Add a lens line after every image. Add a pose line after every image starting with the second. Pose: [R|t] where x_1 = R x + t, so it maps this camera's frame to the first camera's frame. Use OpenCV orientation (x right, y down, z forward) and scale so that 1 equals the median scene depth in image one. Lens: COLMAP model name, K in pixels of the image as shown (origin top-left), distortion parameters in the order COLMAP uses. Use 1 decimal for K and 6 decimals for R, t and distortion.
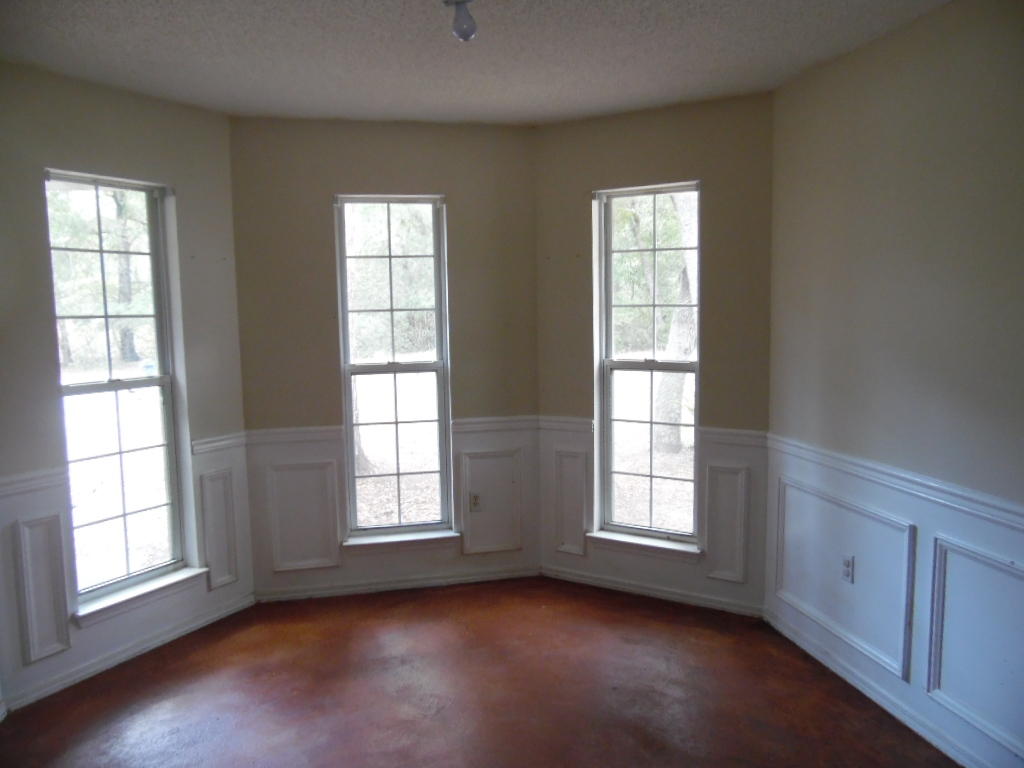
lens RADIAL K [[774.5, 0, 513.3], [0, 774.5, 376.6], [0, 0, 1]] dist [-0.012149, 0.050444]
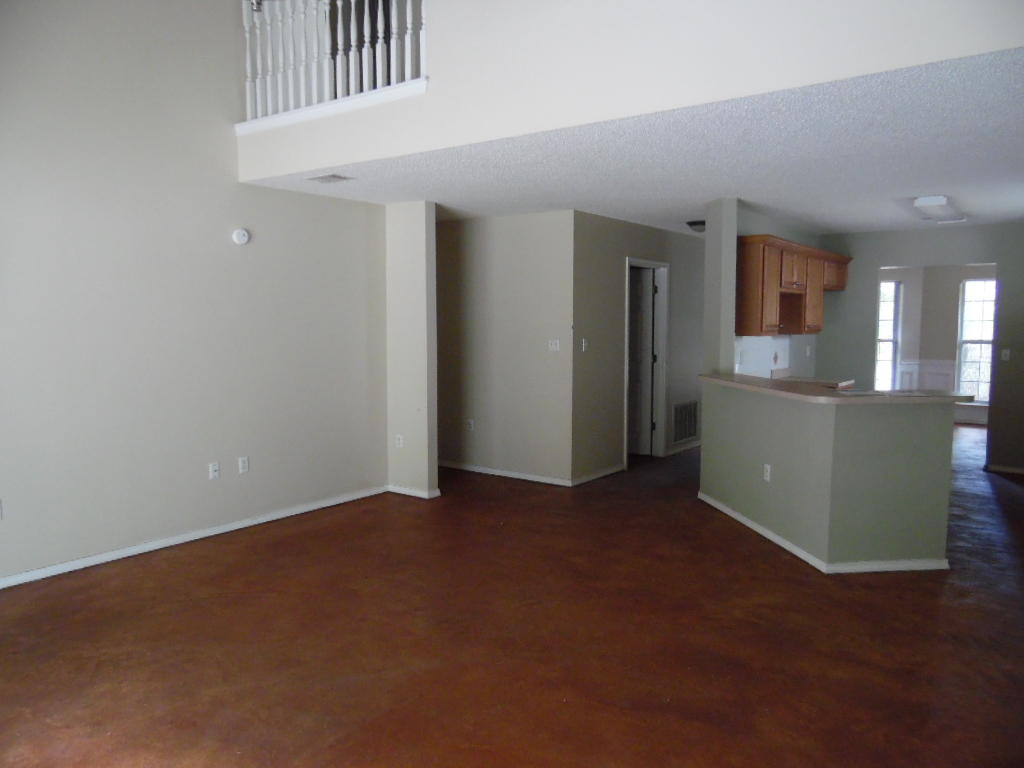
lens RADIAL K [[774.5, 0, 516.5], [0, 774.5, 380.3], [0, 0, 1]] dist [-0.012149, 0.050444]
pose [[0.660766, 0.080691, -0.746242, 0.944862], [-0.098970, 0.994891, 0.019944, 0.265468], [0.744039, 0.060677, 0.665376, -2.342307]]
